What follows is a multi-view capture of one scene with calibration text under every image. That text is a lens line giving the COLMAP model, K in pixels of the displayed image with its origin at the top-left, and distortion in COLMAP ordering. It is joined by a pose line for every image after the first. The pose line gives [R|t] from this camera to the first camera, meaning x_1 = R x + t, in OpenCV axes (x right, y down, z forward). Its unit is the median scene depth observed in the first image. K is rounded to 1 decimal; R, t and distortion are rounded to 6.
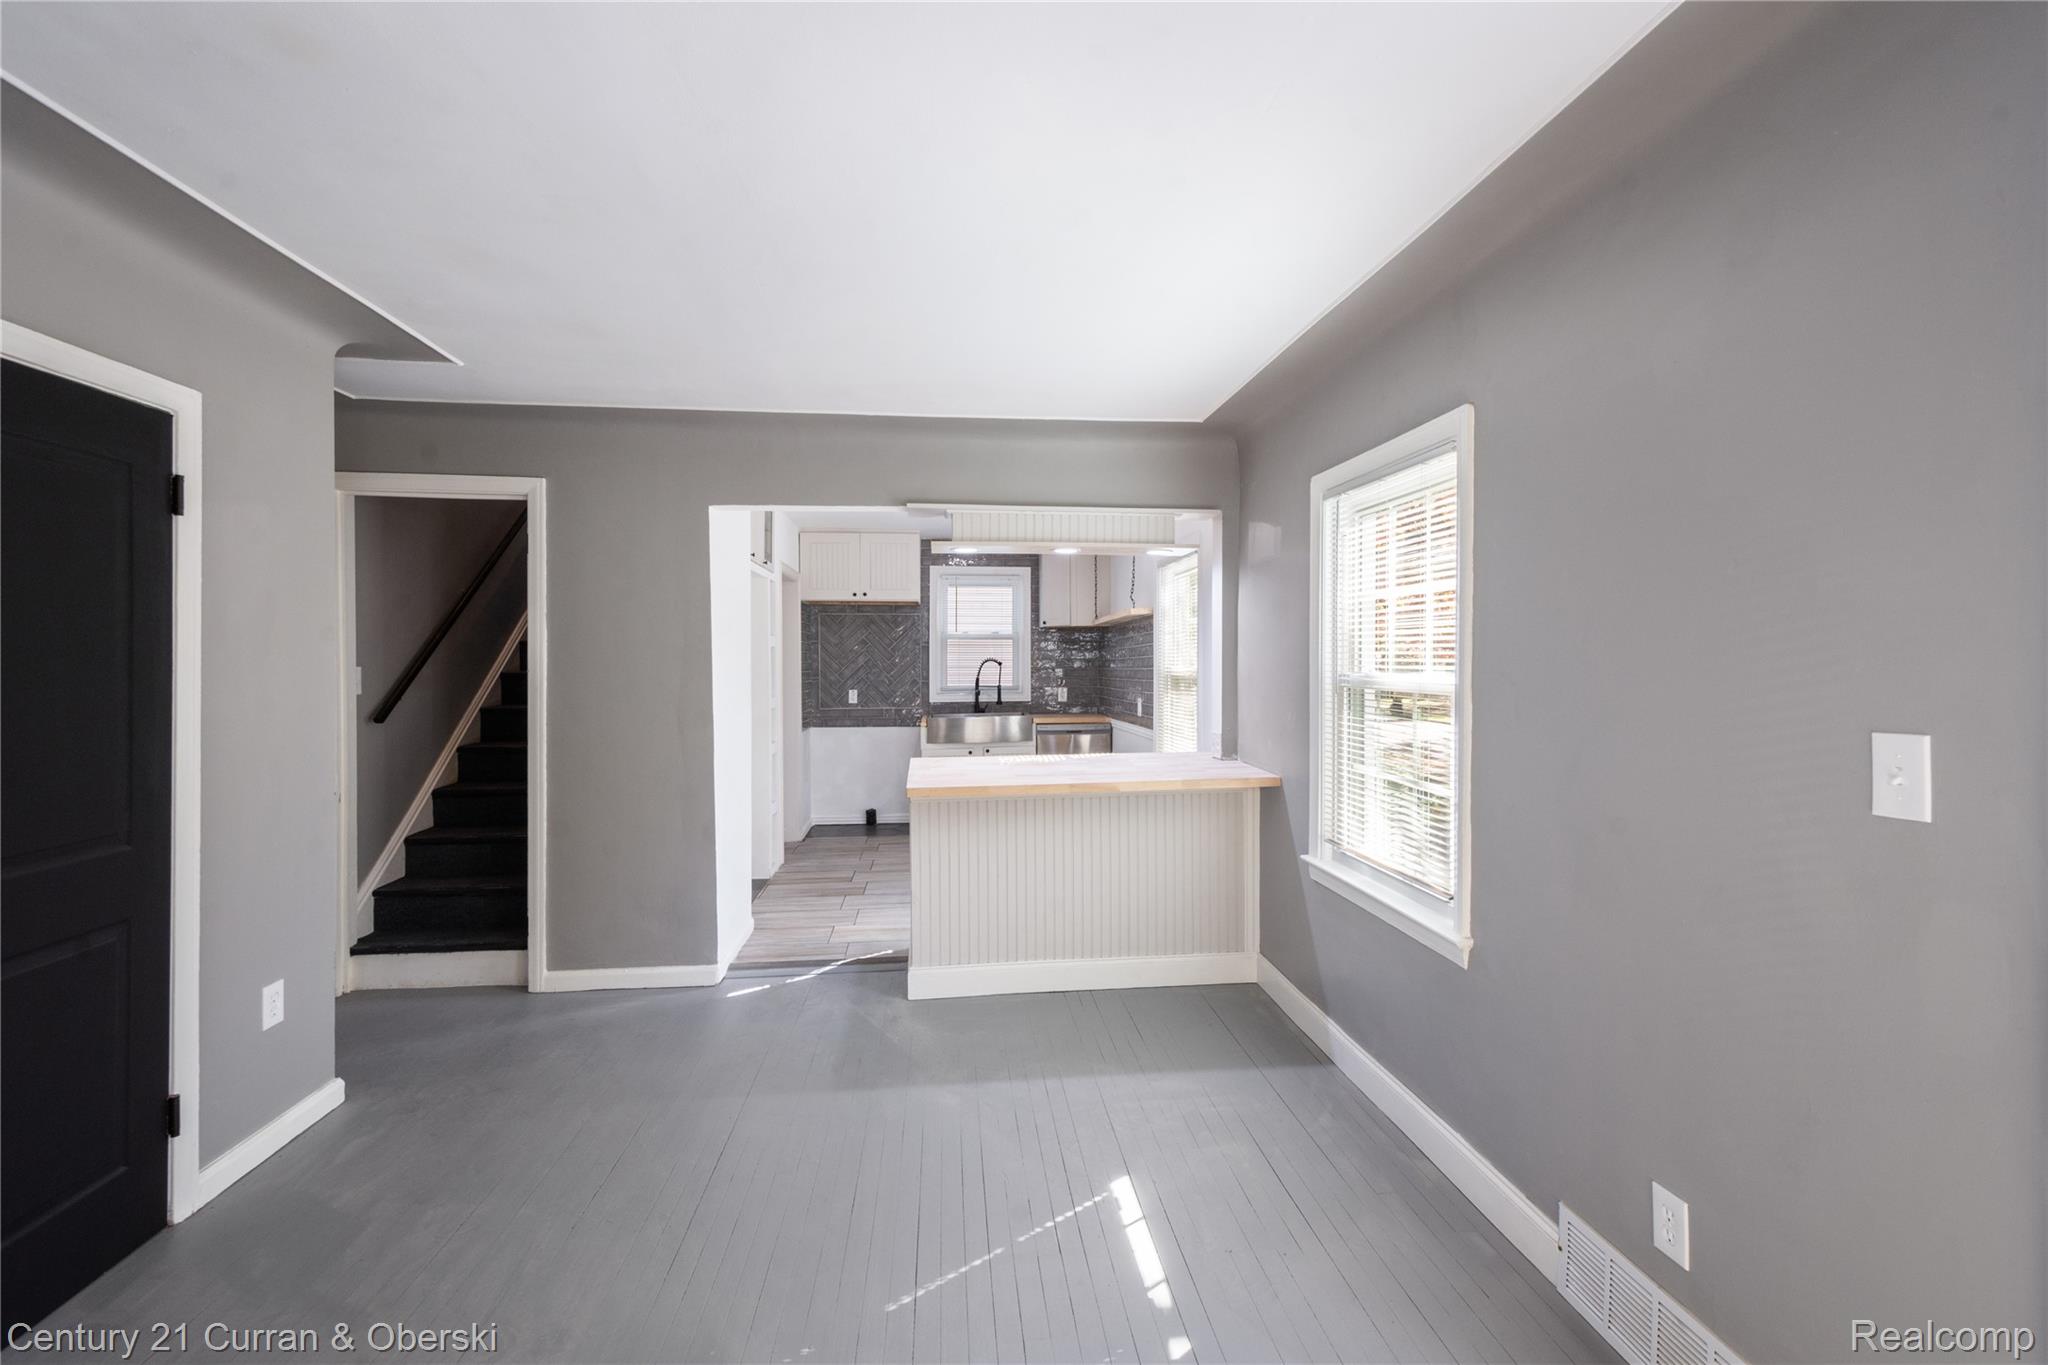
lens RADIAL K [[905.5, 0, 1041.7], [0, 905.5, 671.5], [0, 0, 1]] dist [0.002712, -0.000771]
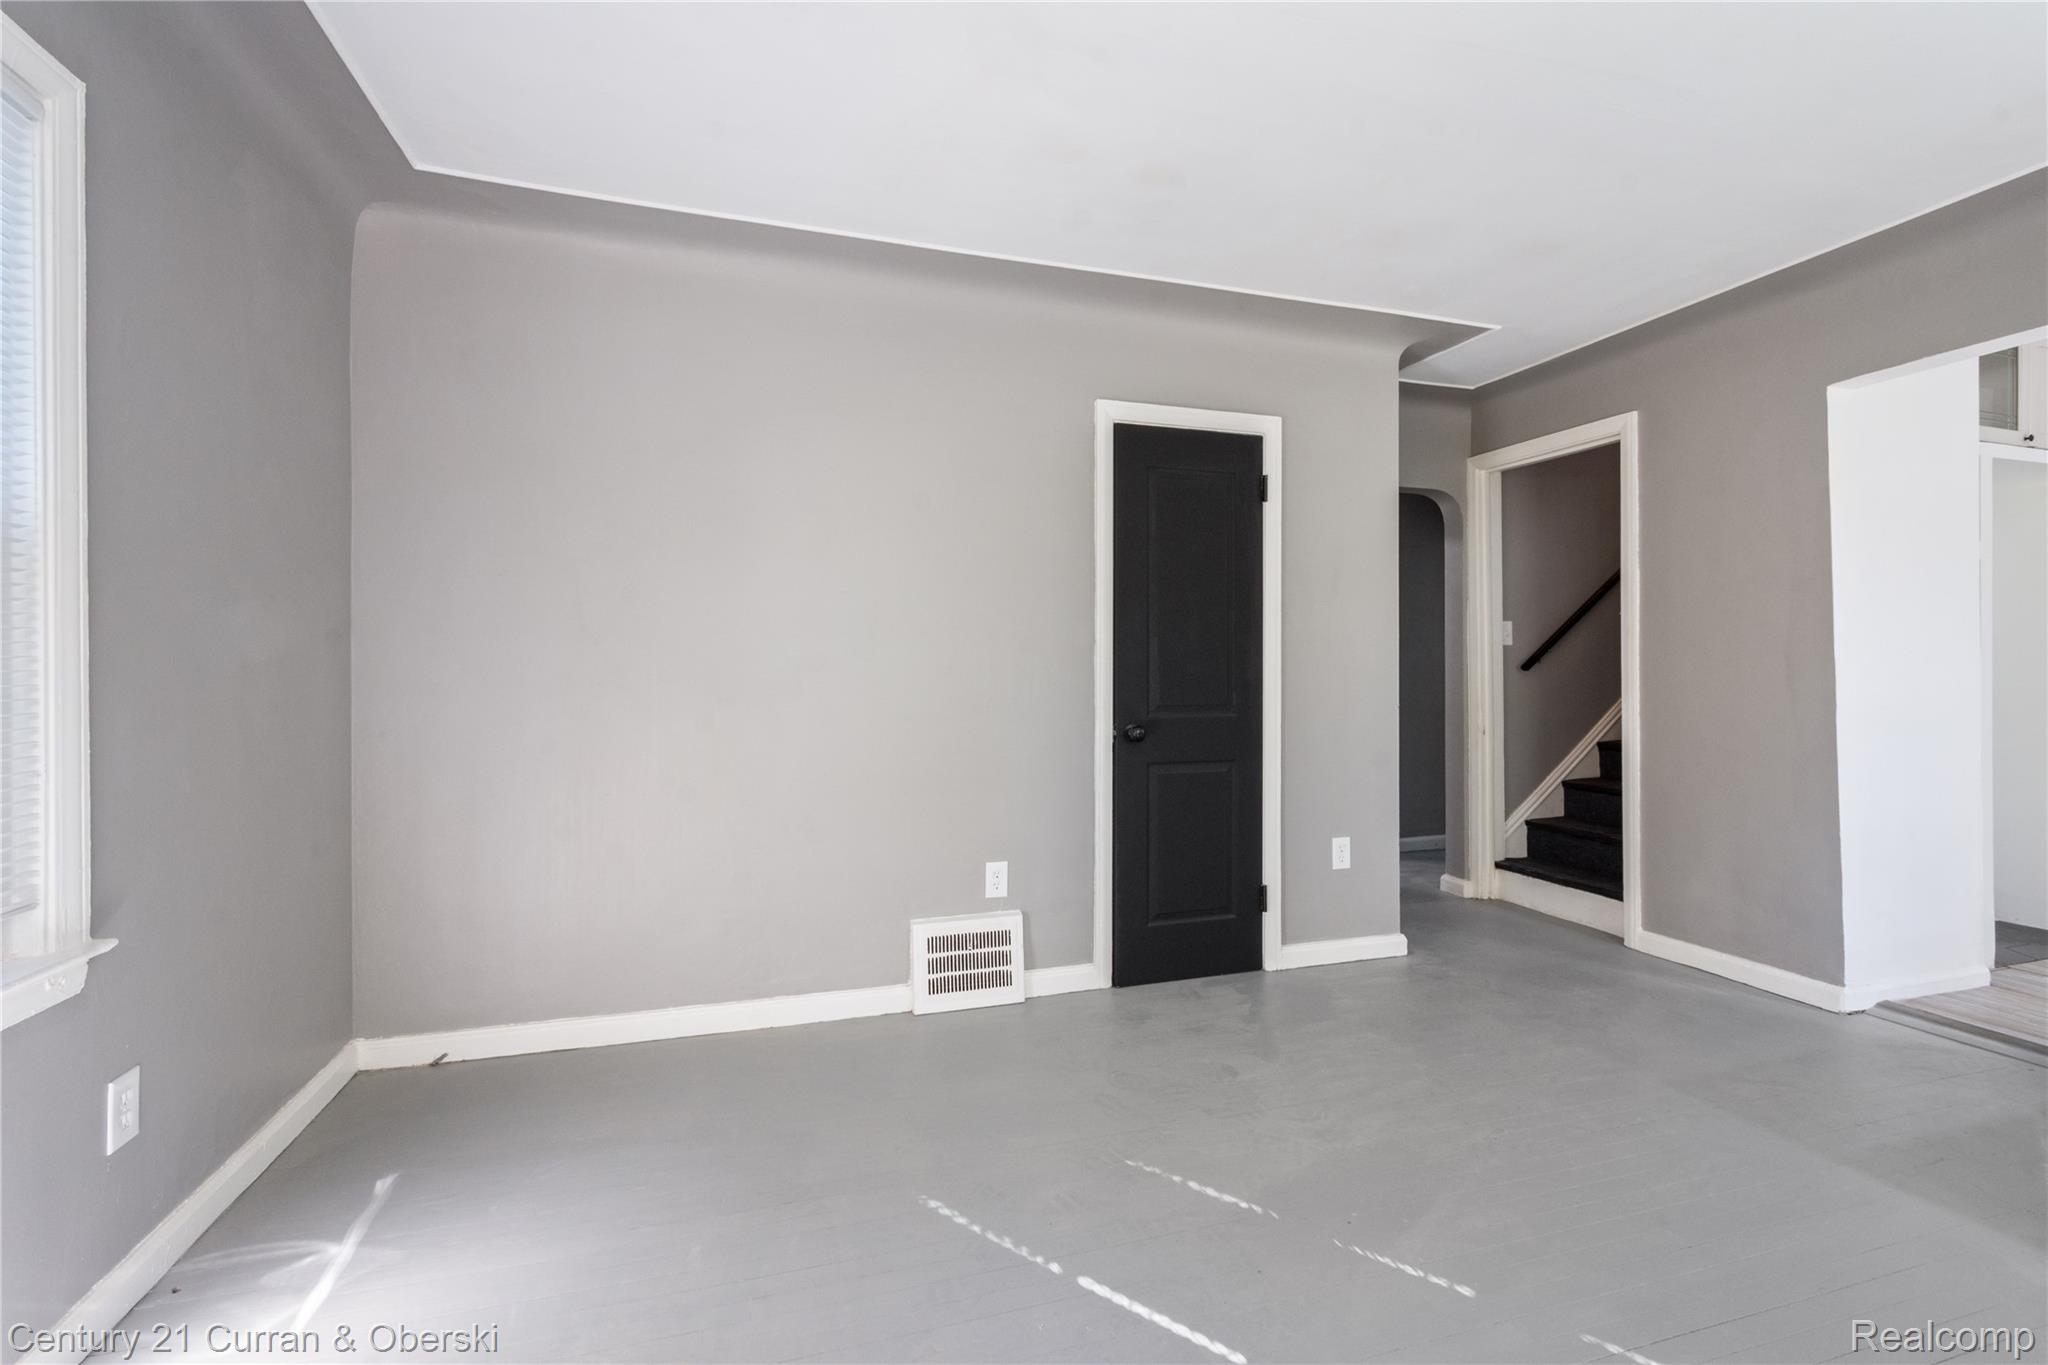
lens RADIAL K [[905.5, 0, 1031.1], [0, 905.5, 666.3], [0, 0, 1]] dist [0.002712, -0.000771]
pose [[0.186292, -0.007277, -0.982468, 0.141955], [-0.008449, 0.999924, -0.009009, 0.036550], [0.982458, 0.009979, 0.186216, 0.102282]]
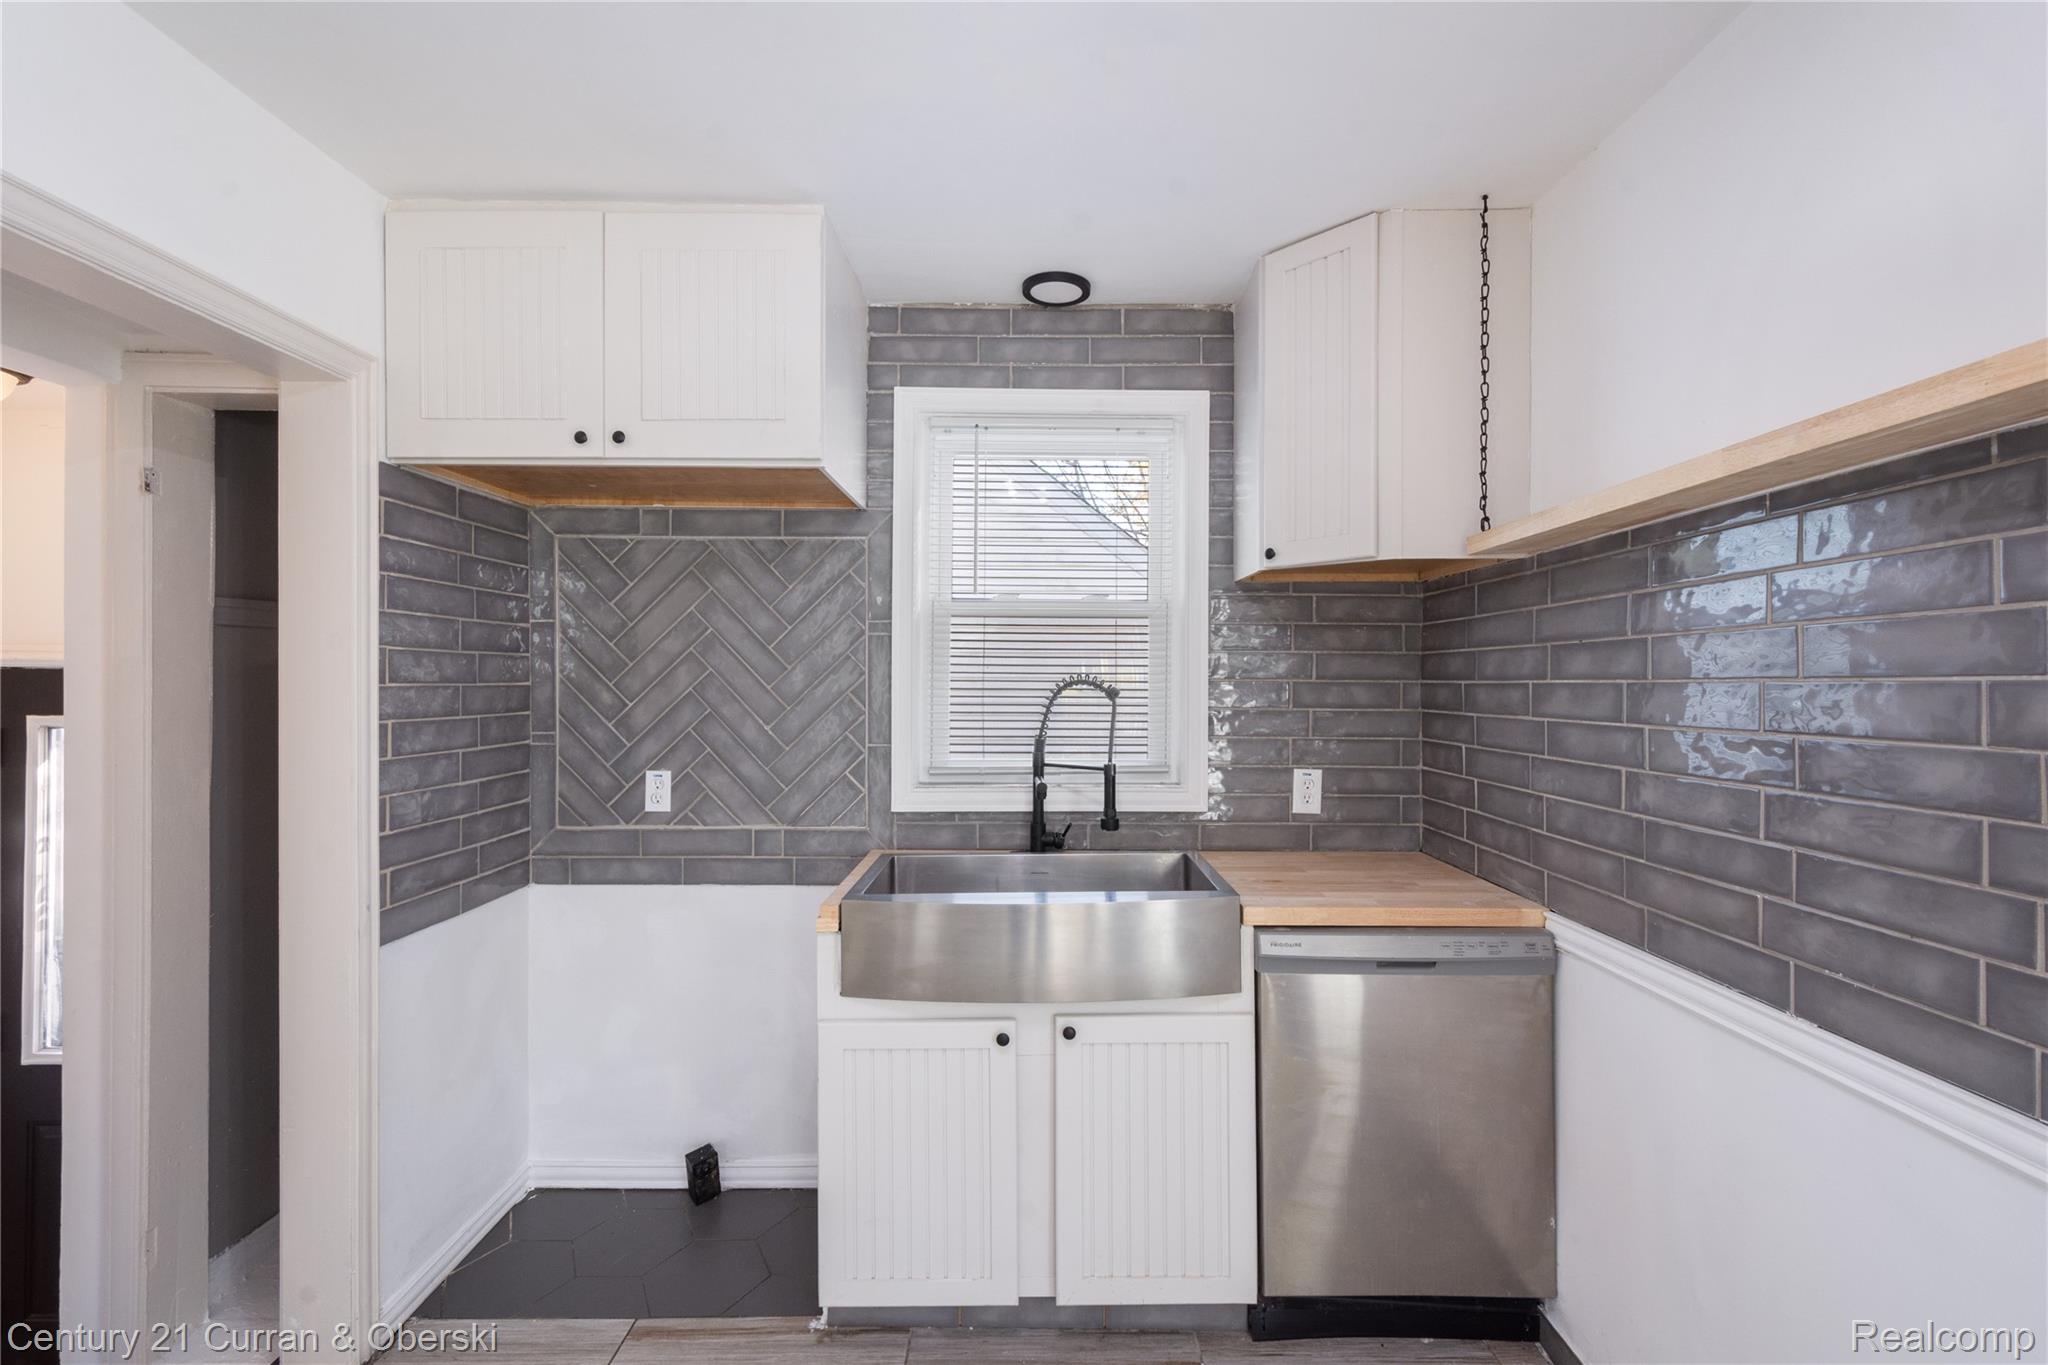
lens RADIAL K [[905.5, 0, 1037.0], [0, 905.5, 671.7], [0, 0, 1]] dist [0.002712, -0.000771]
pose [[0.994633, 0.004660, -0.103363, -0.041643], [-0.006314, 0.999857, -0.015675, -0.011631], [0.103275, 0.016244, 0.994520, 0.725526]]
